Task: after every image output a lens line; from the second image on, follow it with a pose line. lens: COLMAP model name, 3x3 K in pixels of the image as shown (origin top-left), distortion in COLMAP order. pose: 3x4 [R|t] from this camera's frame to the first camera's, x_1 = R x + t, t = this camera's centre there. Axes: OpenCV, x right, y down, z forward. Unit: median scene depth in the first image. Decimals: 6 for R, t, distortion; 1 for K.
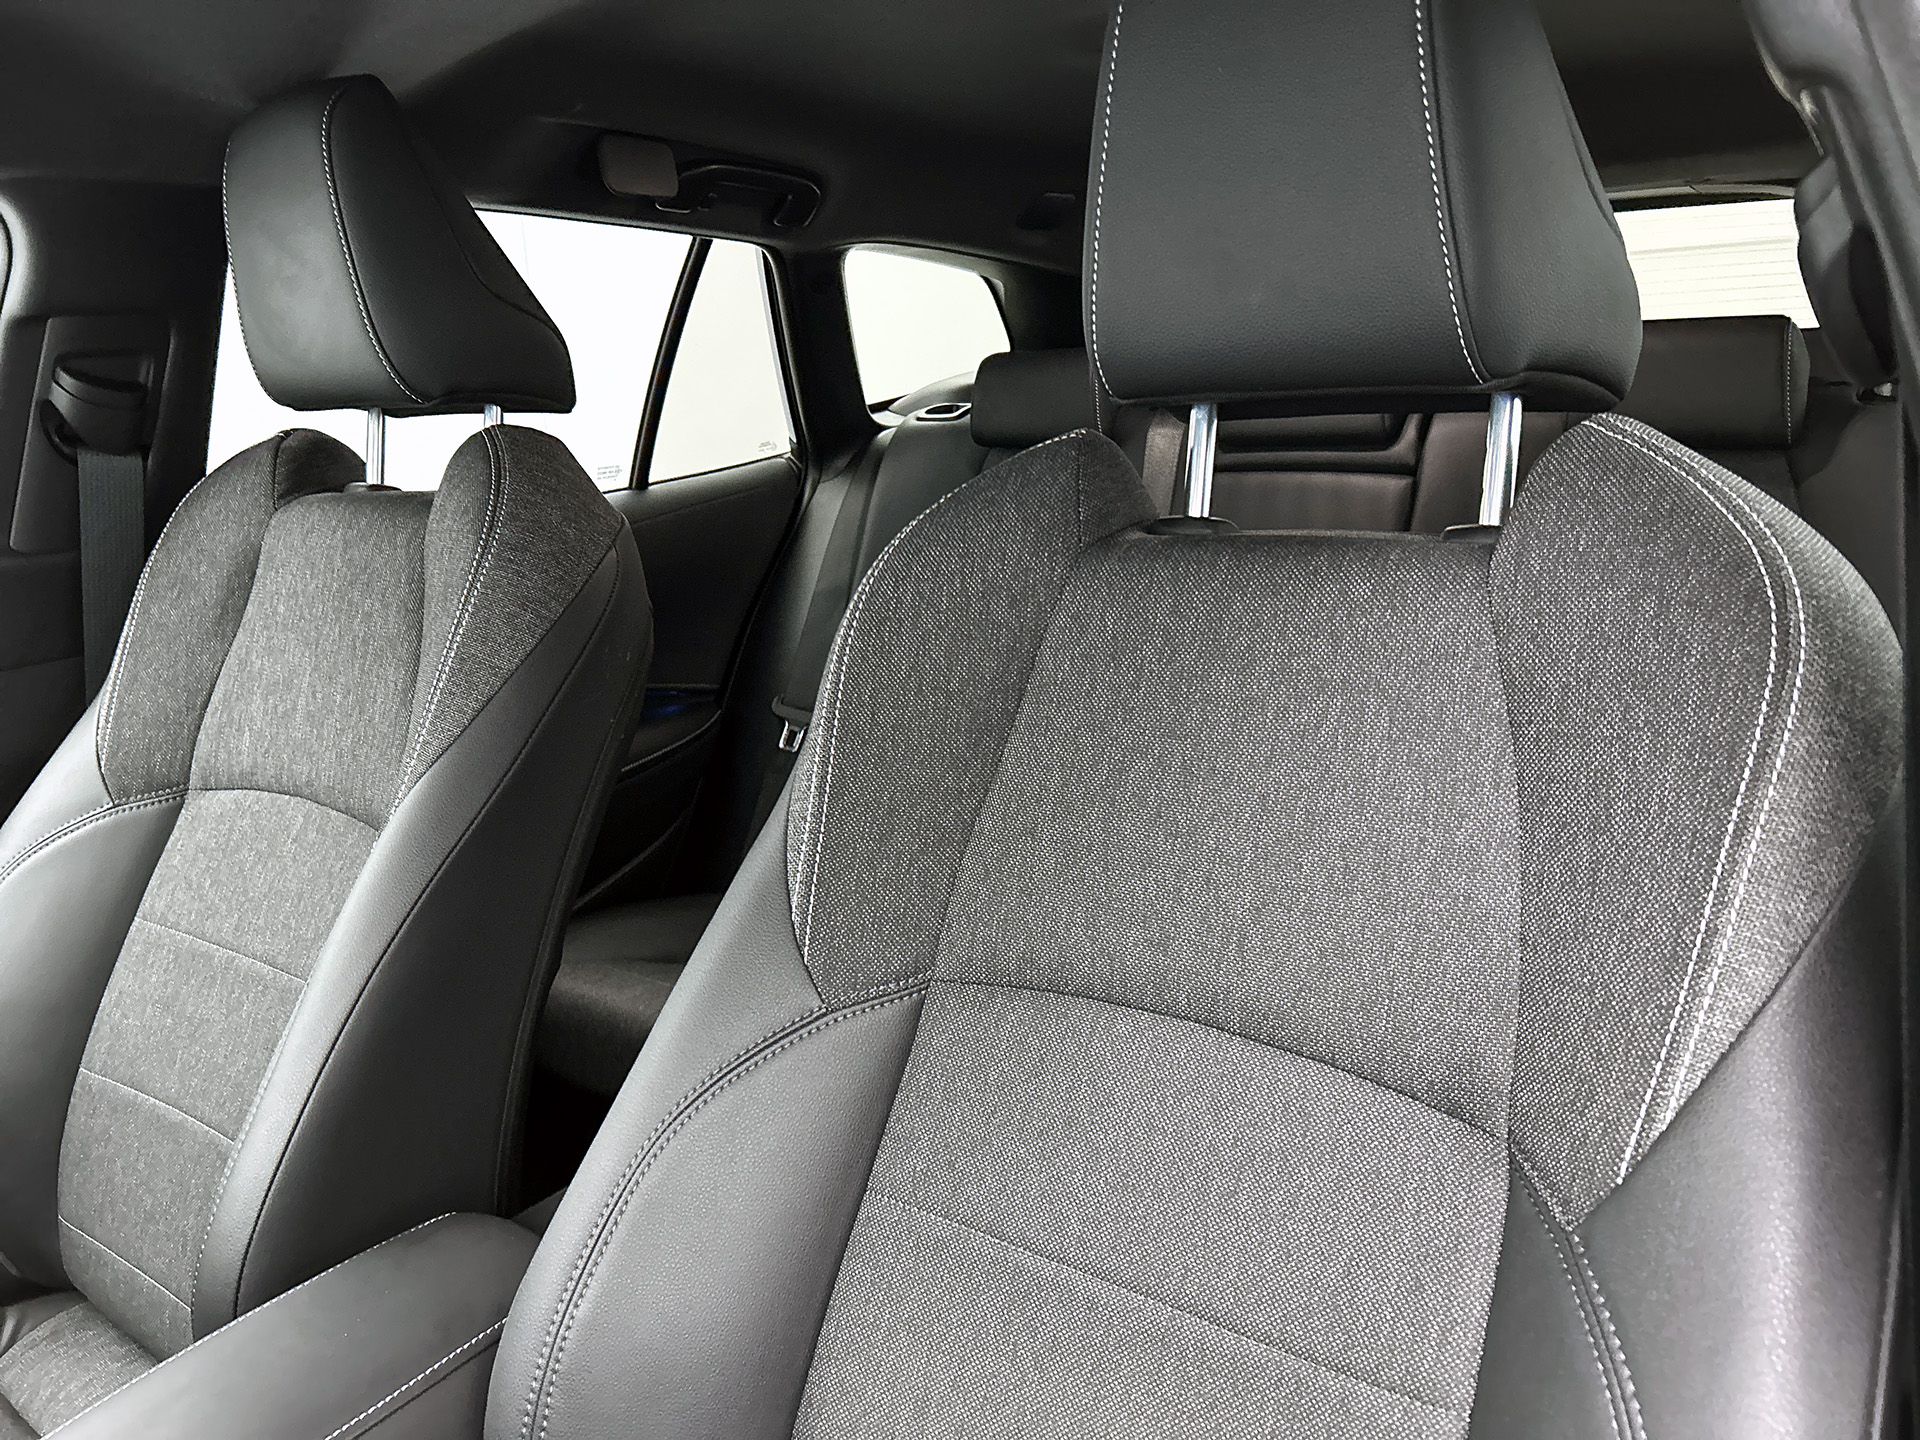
lens RADIAL K [[1476.9, 0, 940.1], [0, 1476.9, 708.2], [0, 0, 1]] dist [0.052214, -0.039424]
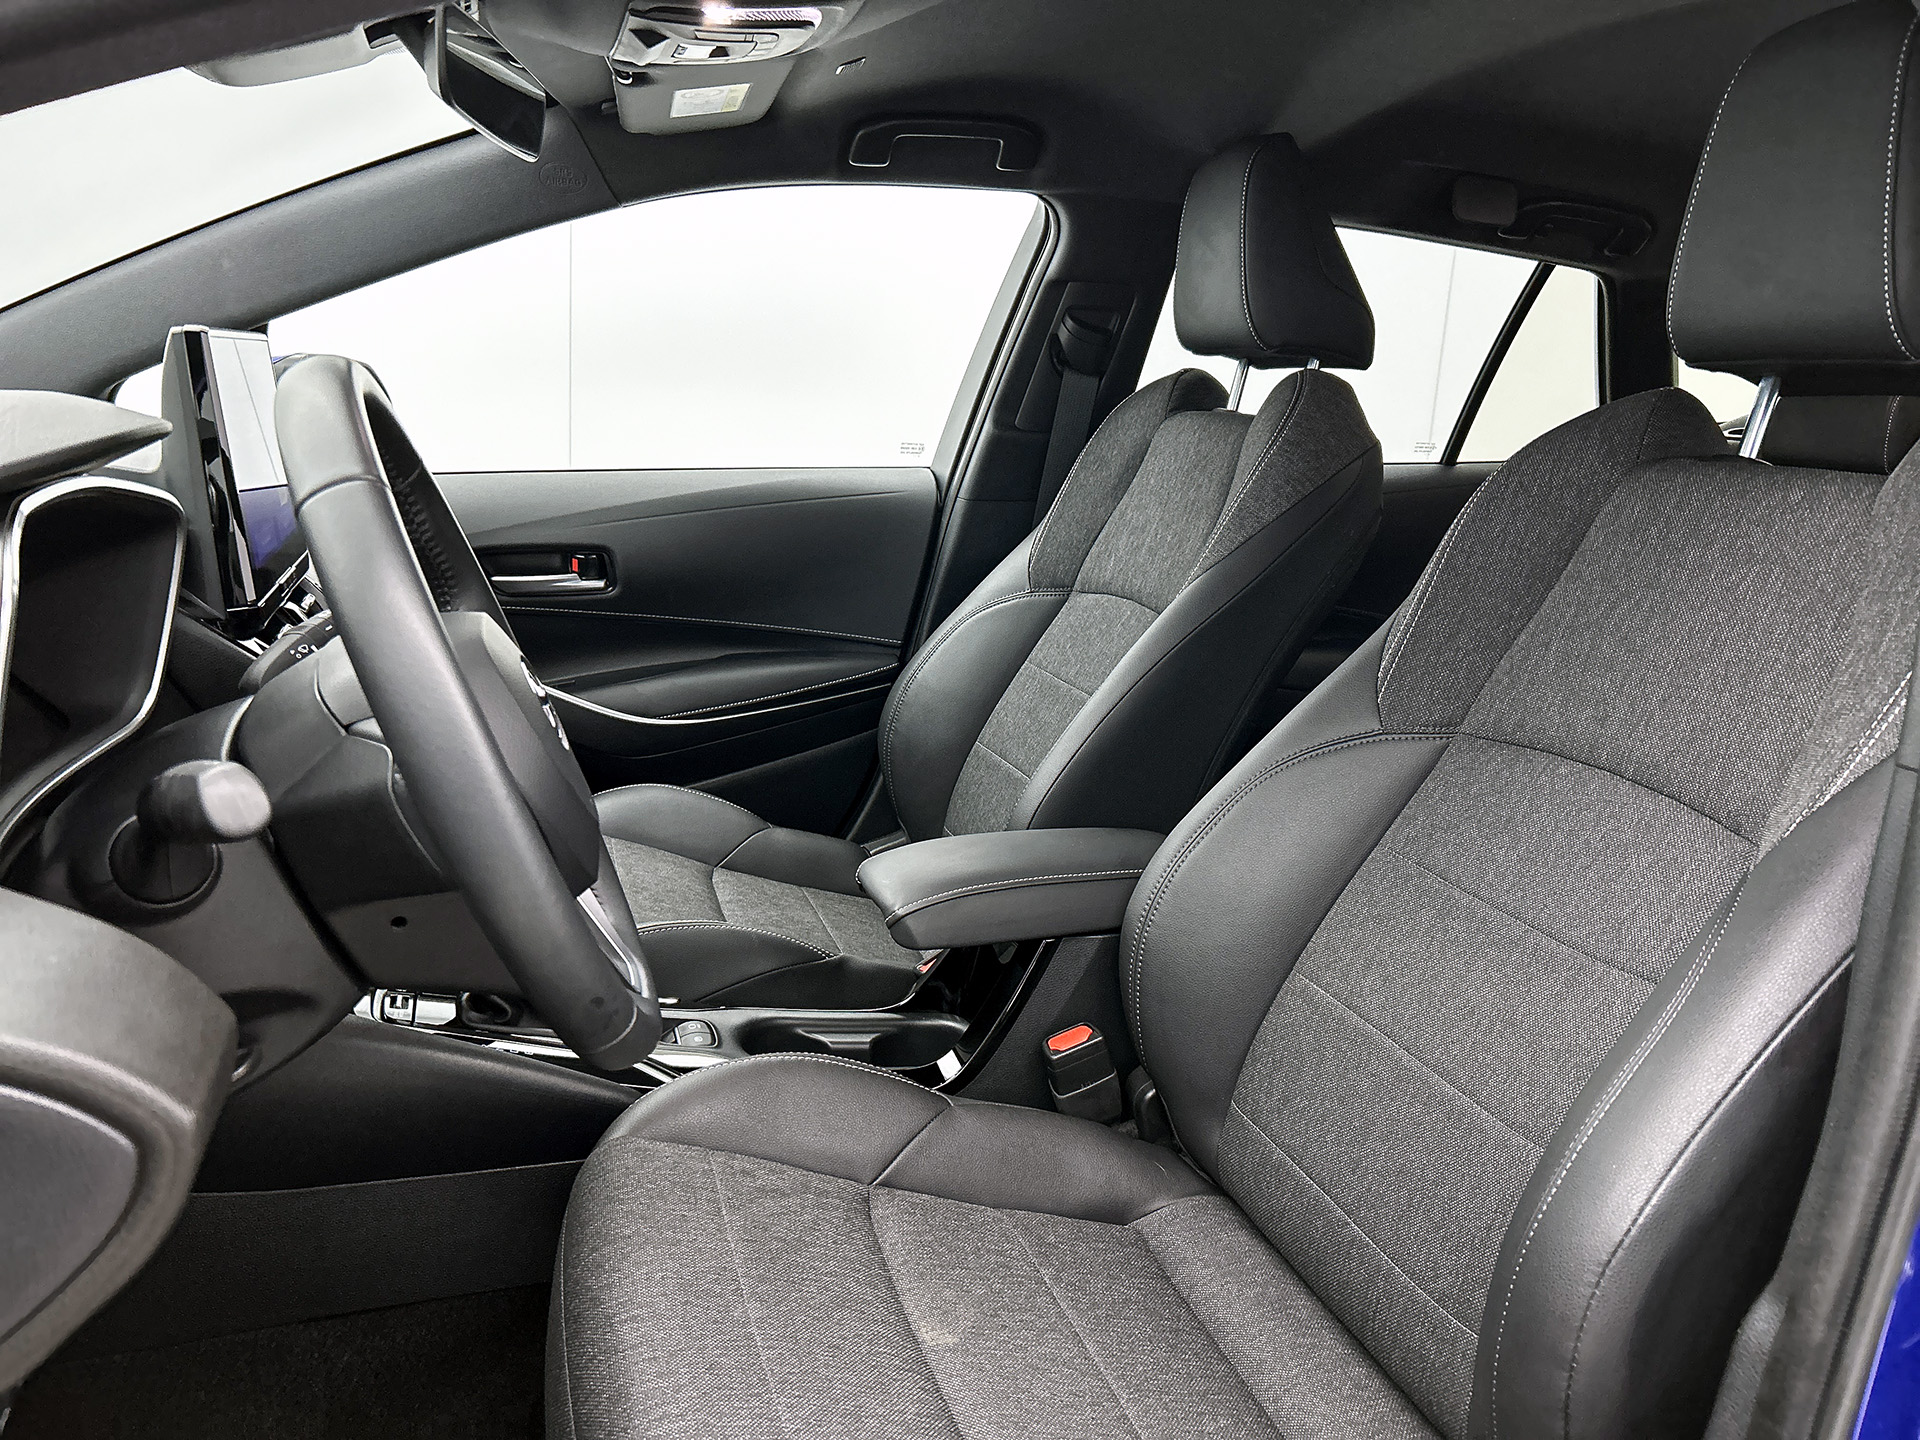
lens RADIAL K [[1476.9, 0, 970.3], [0, 1476.9, 729.0], [0, 0, 1]] dist [0.052214, -0.039424]
pose [[0.824826, 0.224863, -0.518747, 0.256645], [-0.233227, 0.971130, 0.050120, 0.153198], [0.515041, 0.079645, 0.853457, -0.382461]]
